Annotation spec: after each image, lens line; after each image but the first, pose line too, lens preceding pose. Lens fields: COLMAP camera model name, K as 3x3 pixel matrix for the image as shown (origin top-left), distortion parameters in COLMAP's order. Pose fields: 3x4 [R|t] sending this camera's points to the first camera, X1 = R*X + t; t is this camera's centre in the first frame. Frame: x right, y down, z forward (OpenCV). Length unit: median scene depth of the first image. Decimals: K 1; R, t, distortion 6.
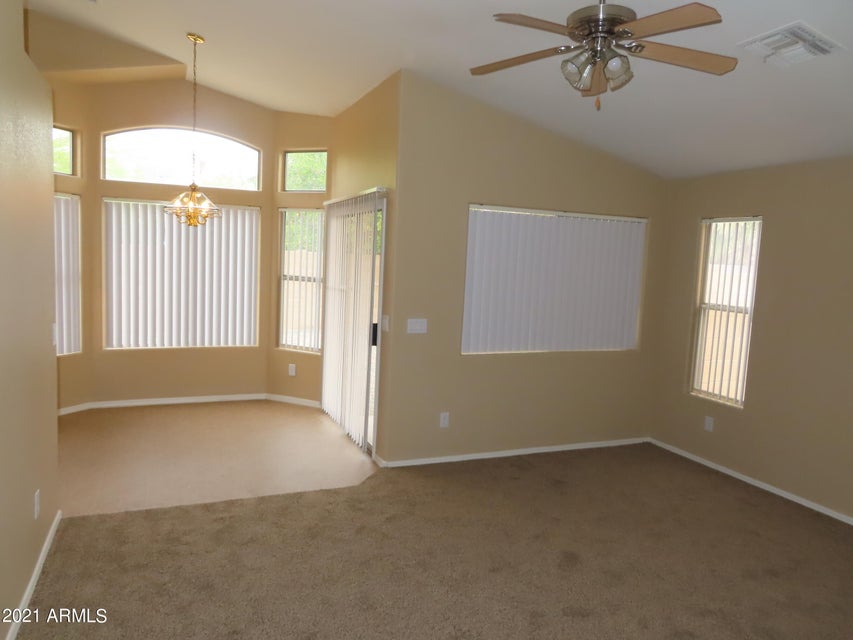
lens RADIAL K [[608.1, 0, 426.7], [0, 608.1, 322.0], [0, 0, 1]] dist [-0.017433, 0.009191]
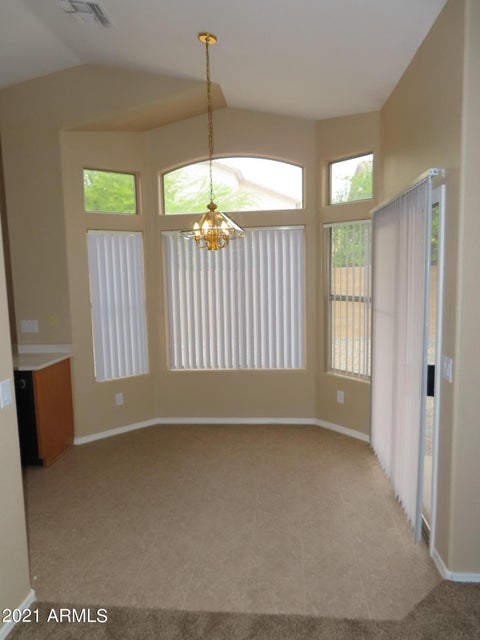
lens RADIAL K [[456.3, 0, 239.6], [0, 456.3, 321.2], [0, 0, 1]] dist [-0.017433, 0.009191]
pose [[0.873846, -0.011582, -0.486065, -0.016861], [0.012389, 0.999922, -0.001552, -0.040029], [0.486045, -0.004666, 0.873921, 0.334693]]
